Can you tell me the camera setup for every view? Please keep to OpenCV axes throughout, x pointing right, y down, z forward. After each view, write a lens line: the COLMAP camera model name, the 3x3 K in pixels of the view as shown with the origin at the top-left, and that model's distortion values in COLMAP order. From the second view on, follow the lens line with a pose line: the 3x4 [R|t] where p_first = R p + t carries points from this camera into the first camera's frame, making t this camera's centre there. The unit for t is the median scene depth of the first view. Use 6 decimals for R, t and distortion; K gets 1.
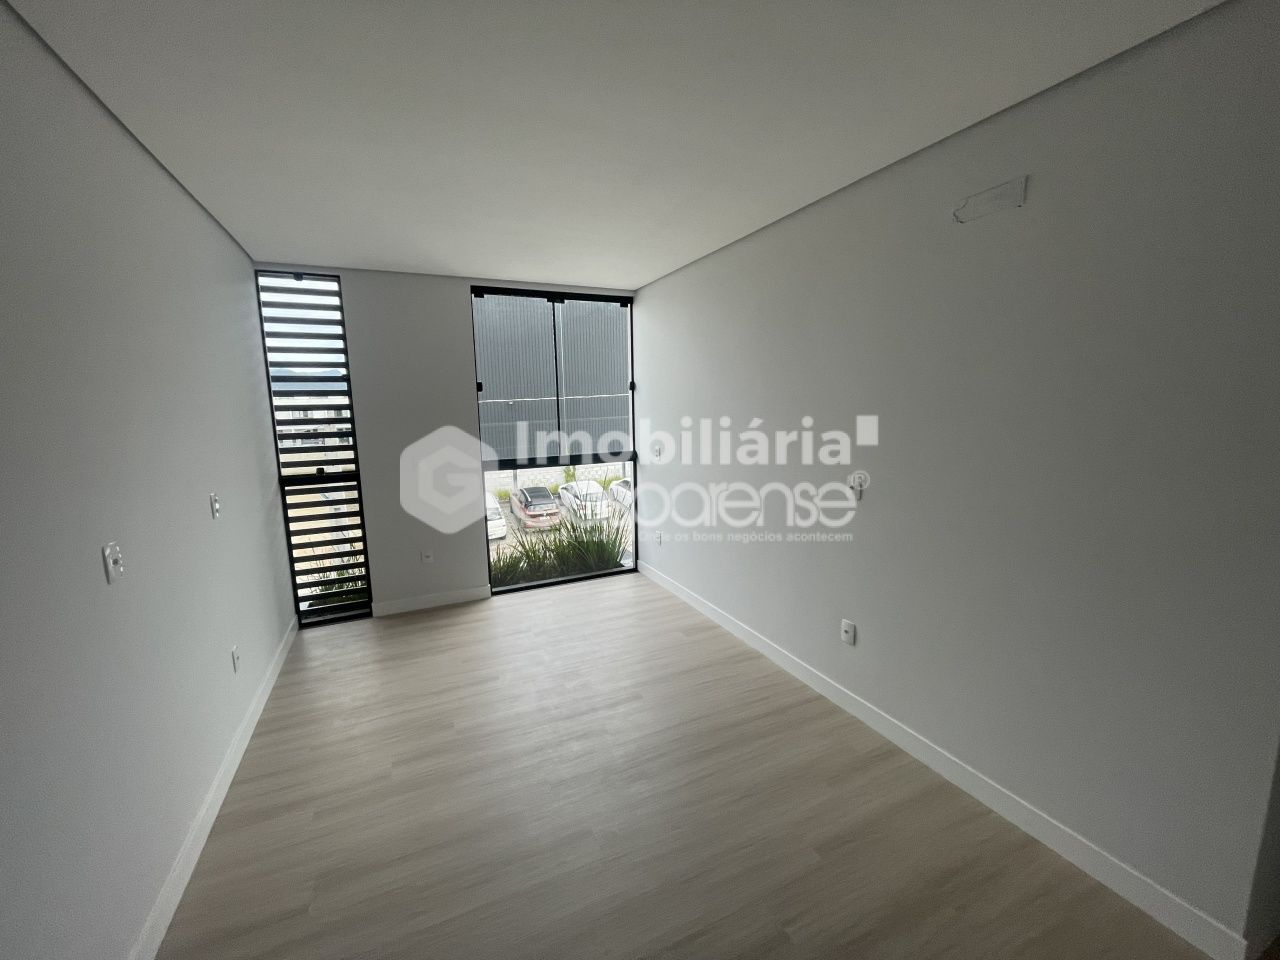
lens RADIAL K [[529.7, 0, 646.3], [0, 529.7, 479.6], [0, 0, 1]] dist [-0.002772, -0.000408]
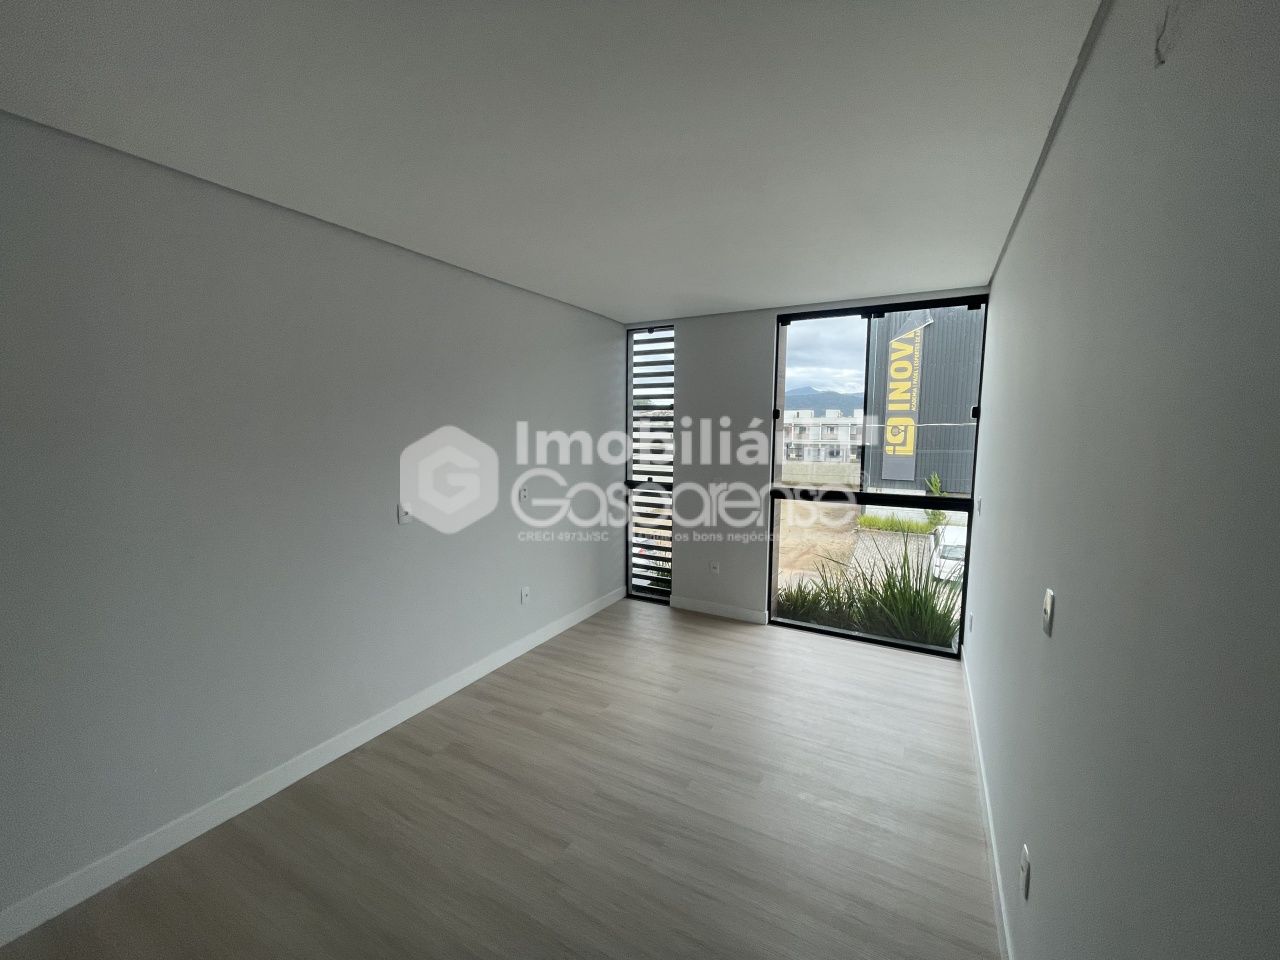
lens RADIAL K [[529.7, 0, 646.3], [0, 529.7, 479.6], [0, 0, 1]] dist [-0.002772, -0.000408]
pose [[0.572949, 0.102747, -0.813125, 0.382025], [-0.136821, 0.990180, 0.028713, -0.047646], [0.808090, 0.094802, 0.581380, 0.232297]]
